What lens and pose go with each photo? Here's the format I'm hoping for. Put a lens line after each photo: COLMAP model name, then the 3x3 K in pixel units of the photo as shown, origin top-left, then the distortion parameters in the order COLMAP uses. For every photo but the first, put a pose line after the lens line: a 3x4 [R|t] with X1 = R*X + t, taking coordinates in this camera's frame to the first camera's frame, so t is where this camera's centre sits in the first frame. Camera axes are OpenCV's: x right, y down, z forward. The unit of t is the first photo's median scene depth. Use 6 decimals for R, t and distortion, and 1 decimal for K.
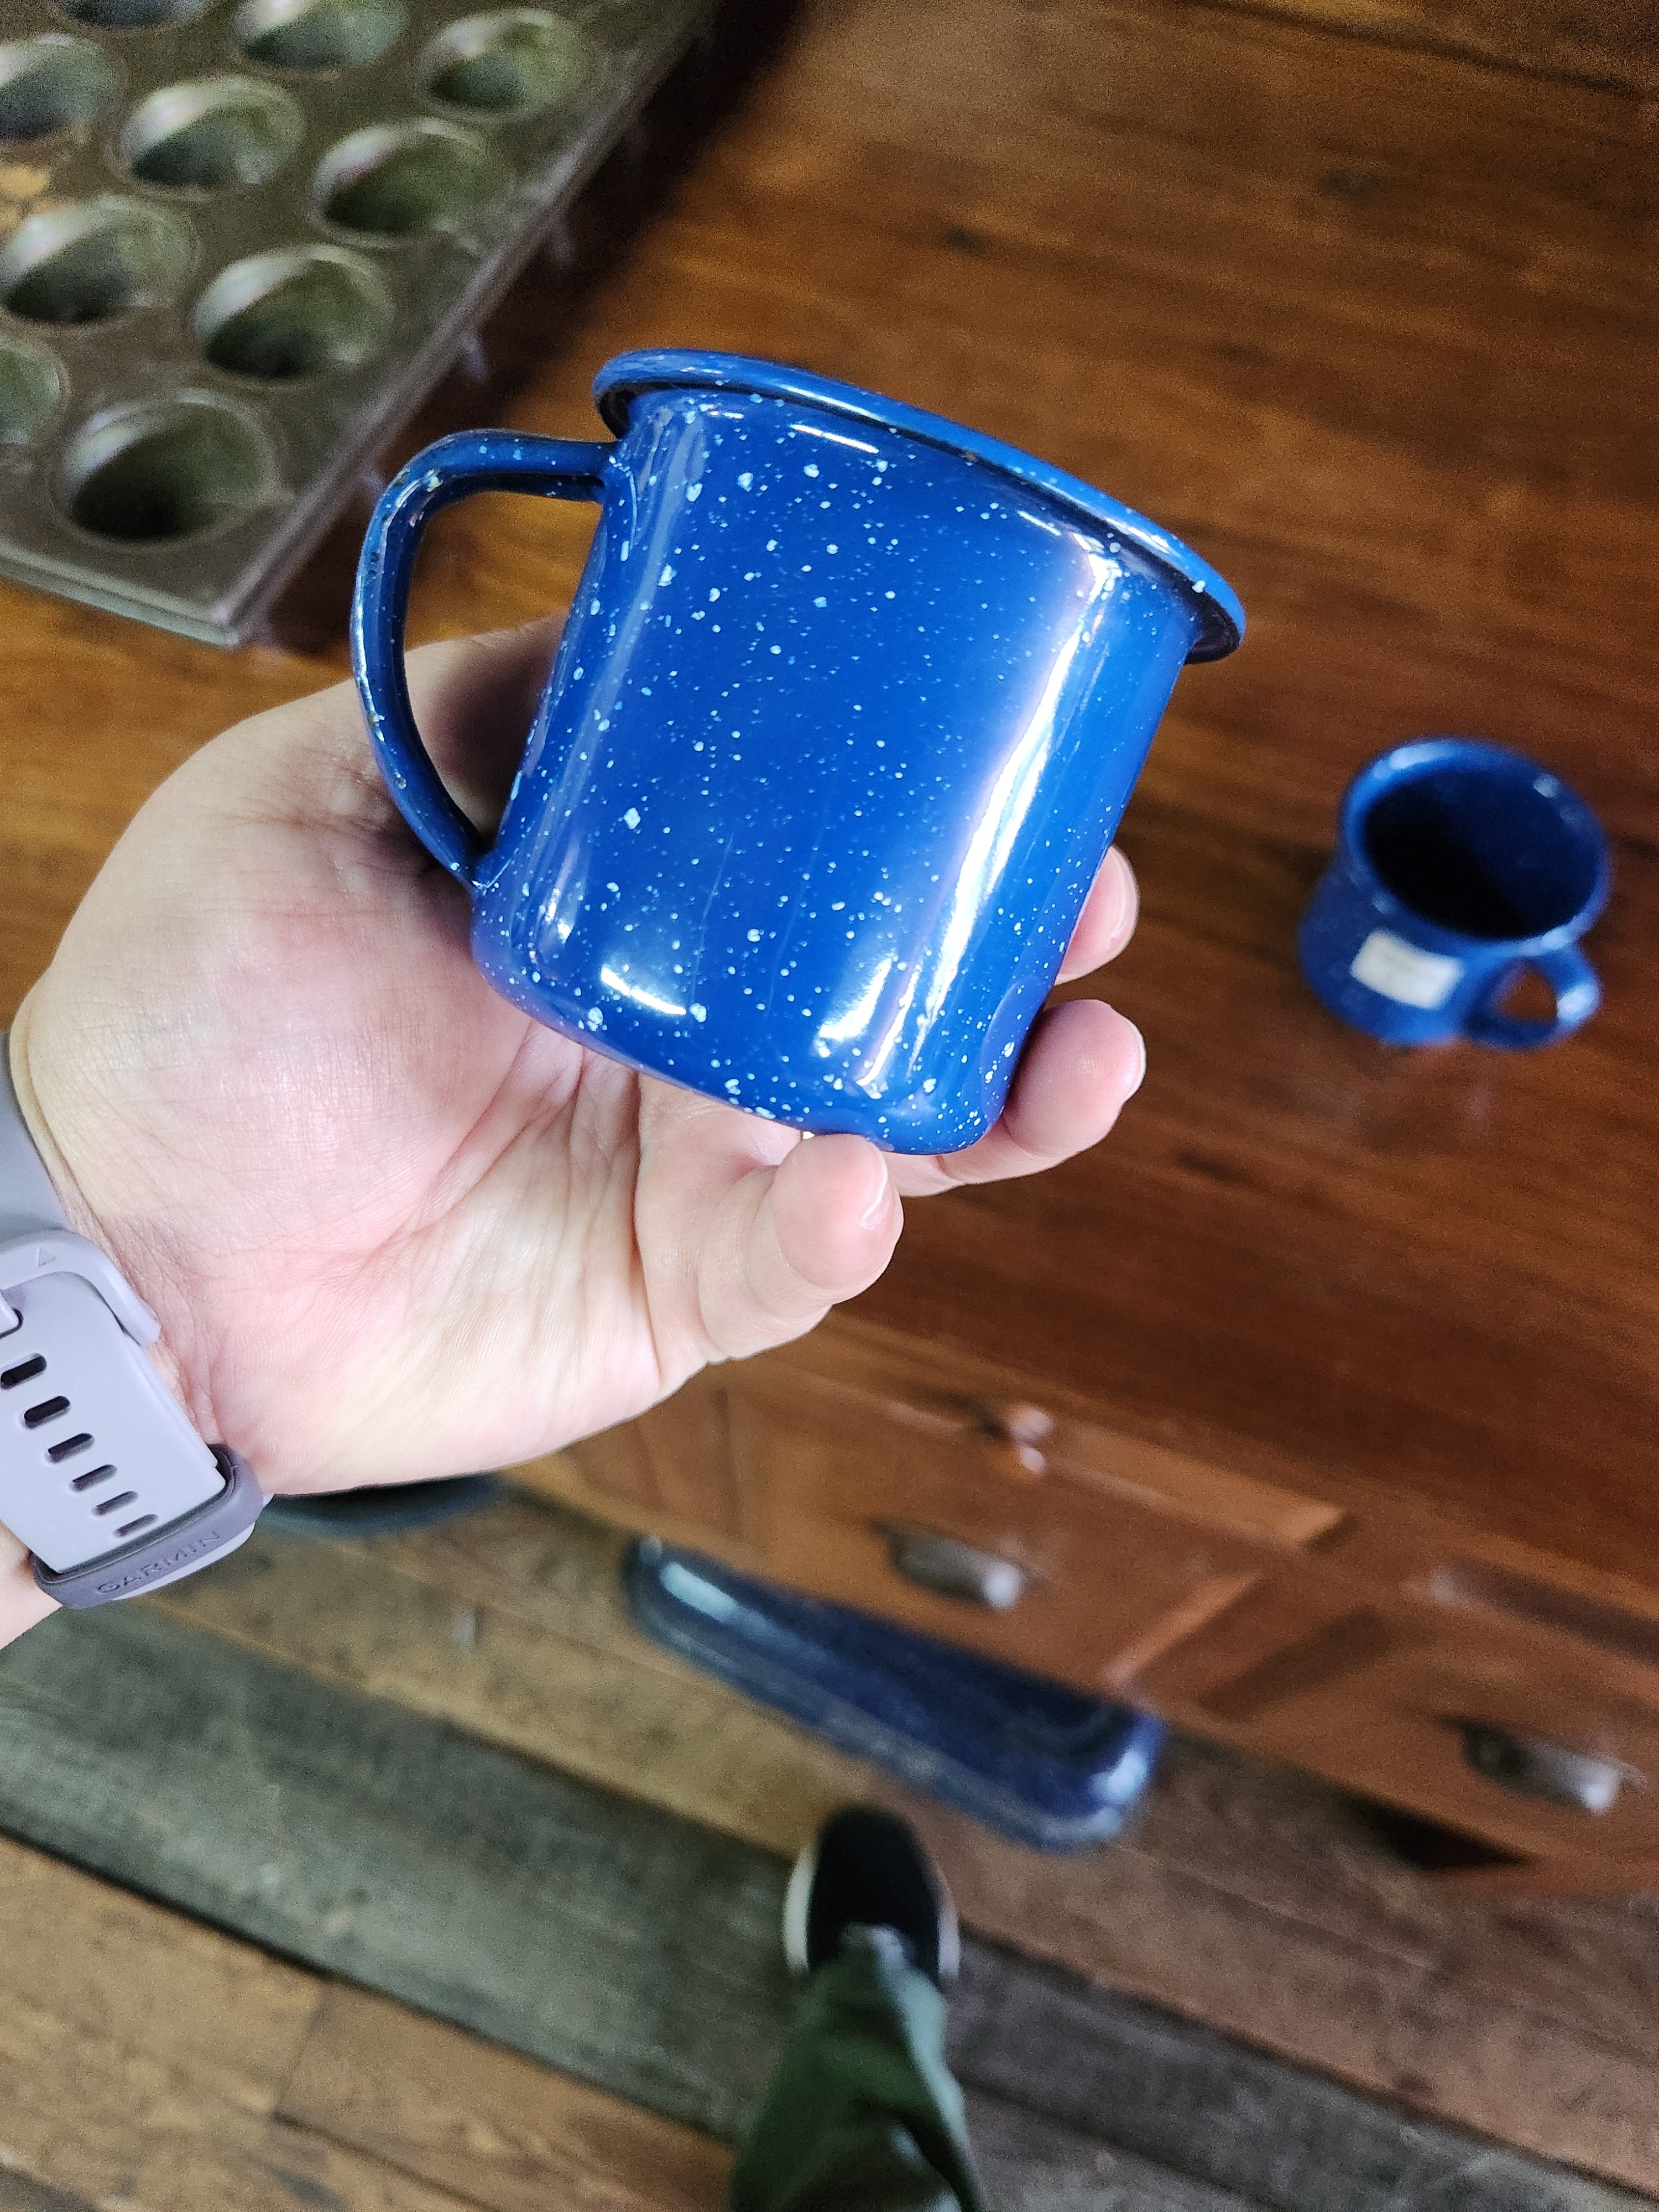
lens RADIAL K [[1584.6, 0, 824.5], [0, 1584.6, 1105.3], [0, 0, 1]] dist [-0.005043, -0.011834]
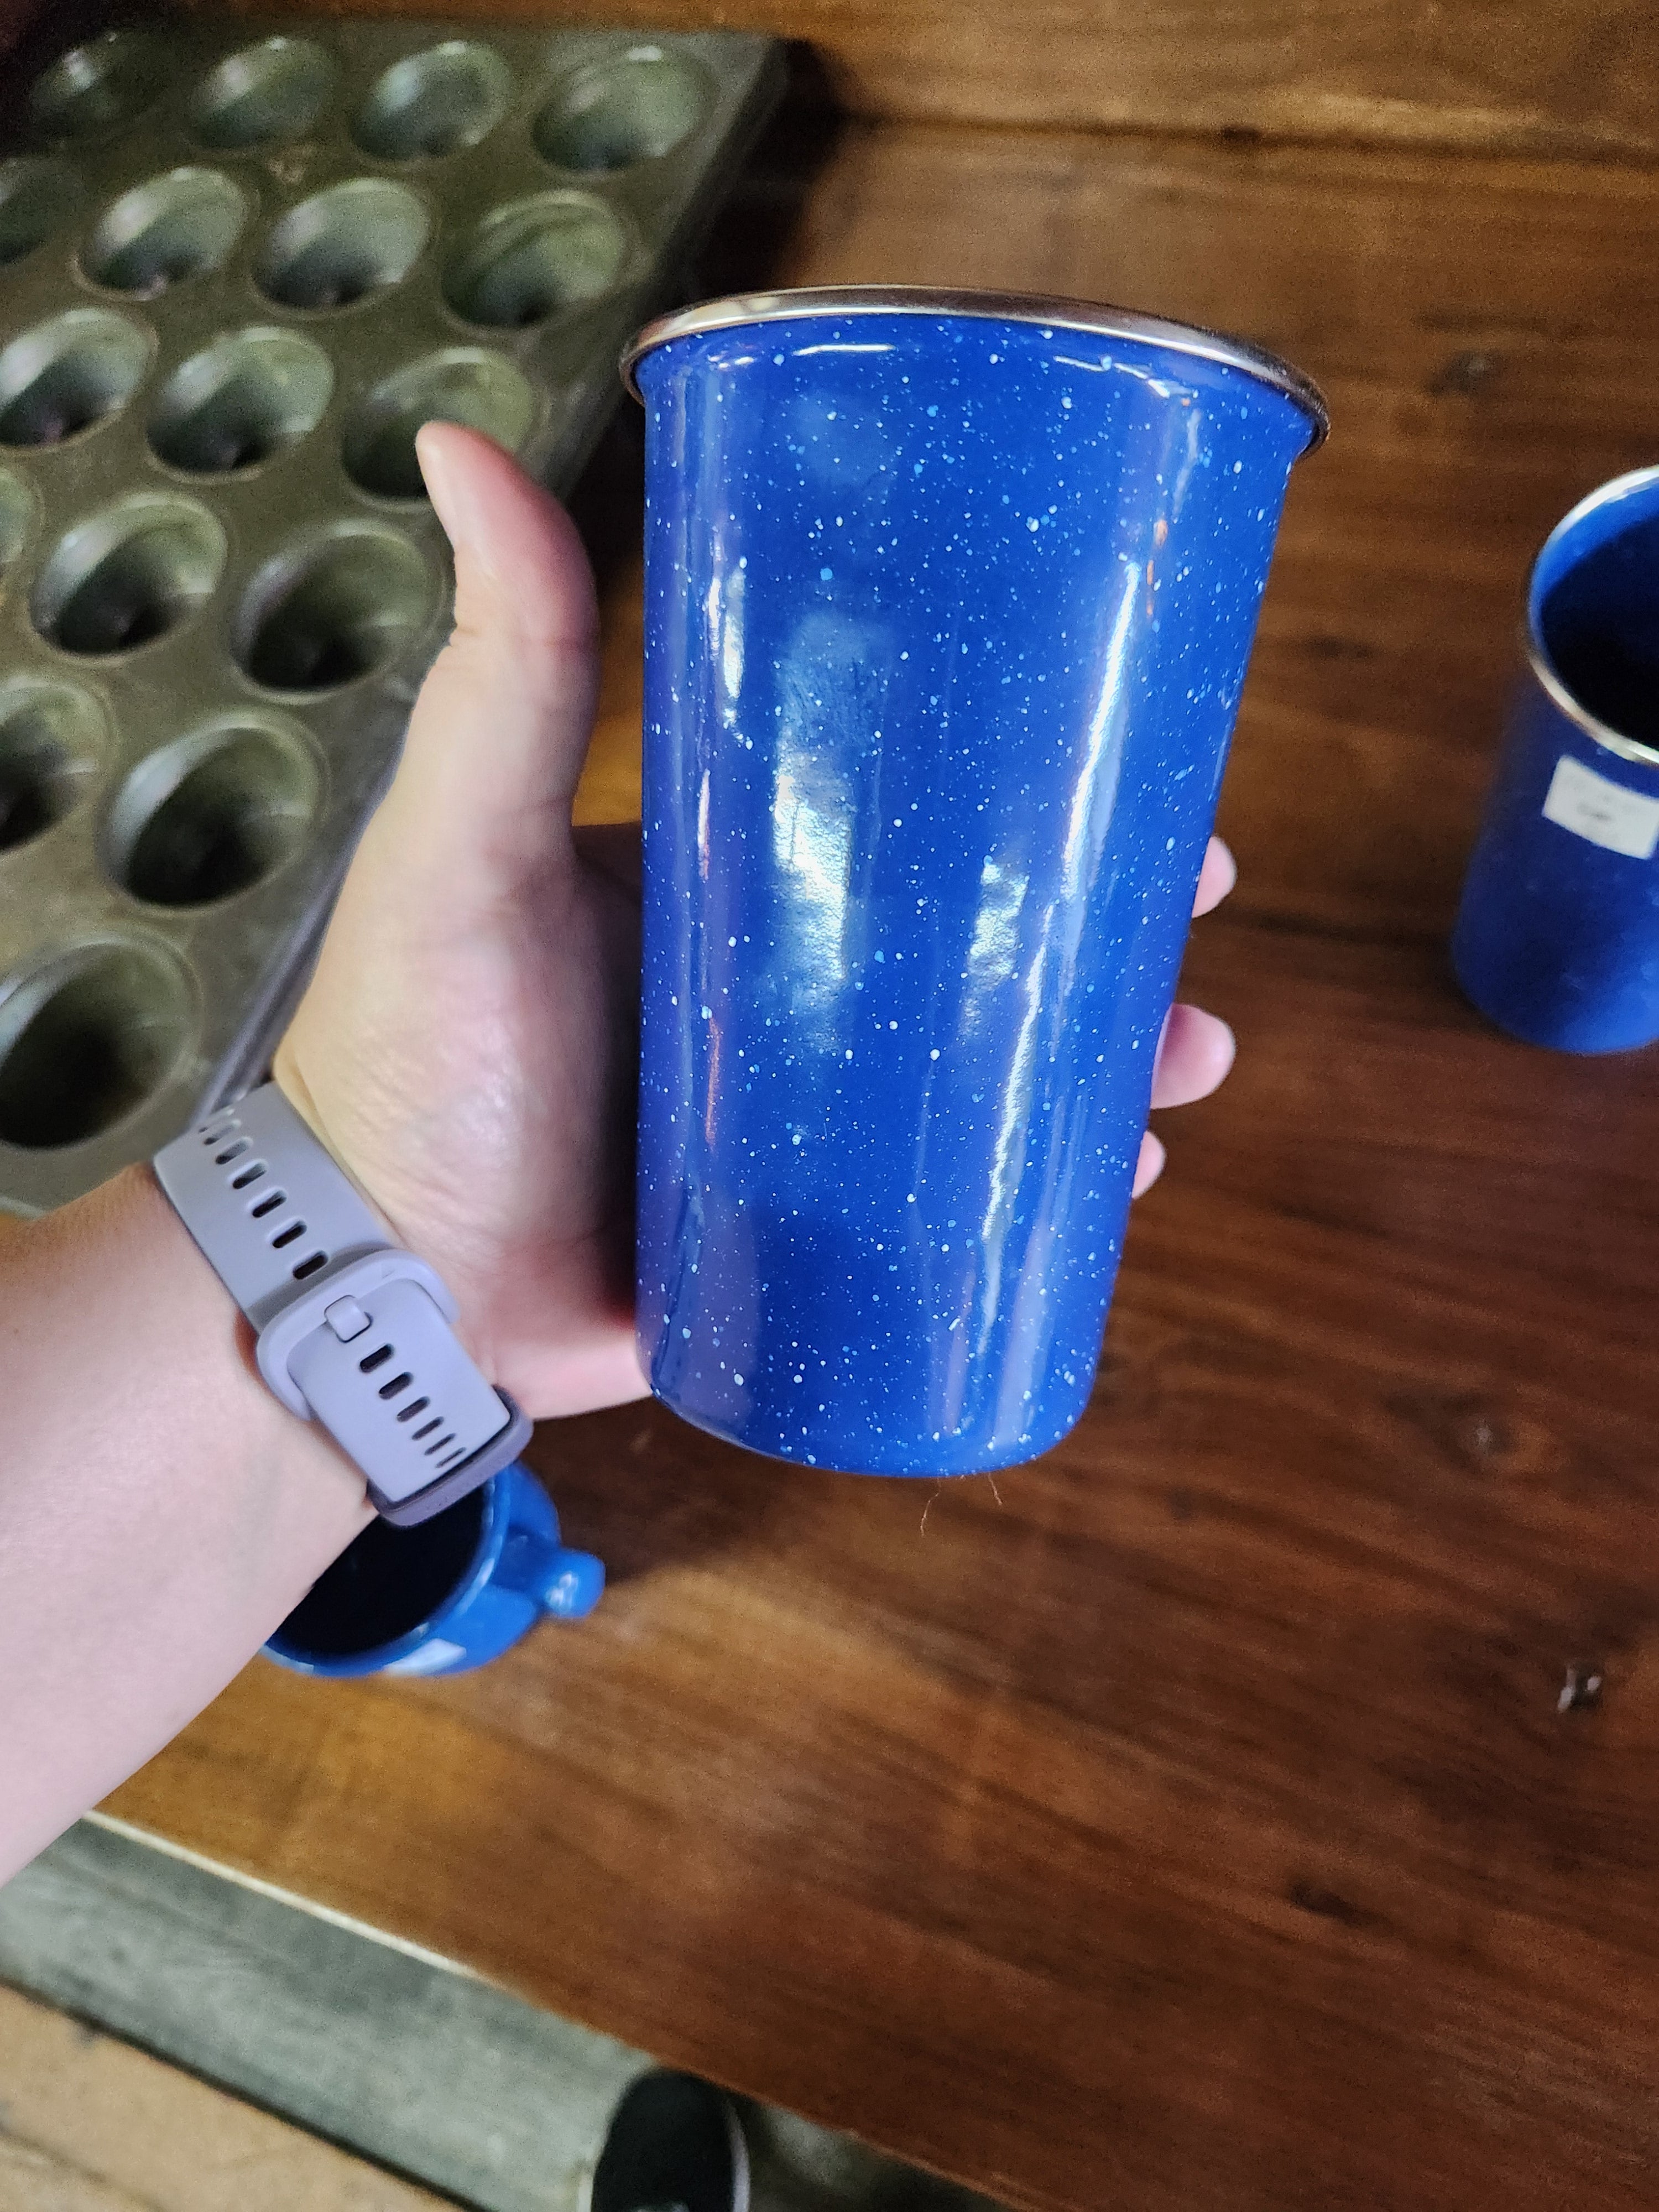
lens RADIAL K [[1528.5, 0, 821.6], [0, 1528.5, 1126.0], [0, 0, 1]] dist [0.022129, -0.030756]
pose [[0.982994, -0.087728, -0.161326, 0.096871], [0.096086, 0.994367, 0.044742, -0.258437], [0.156492, -0.059483, 0.985886, 0.152426]]
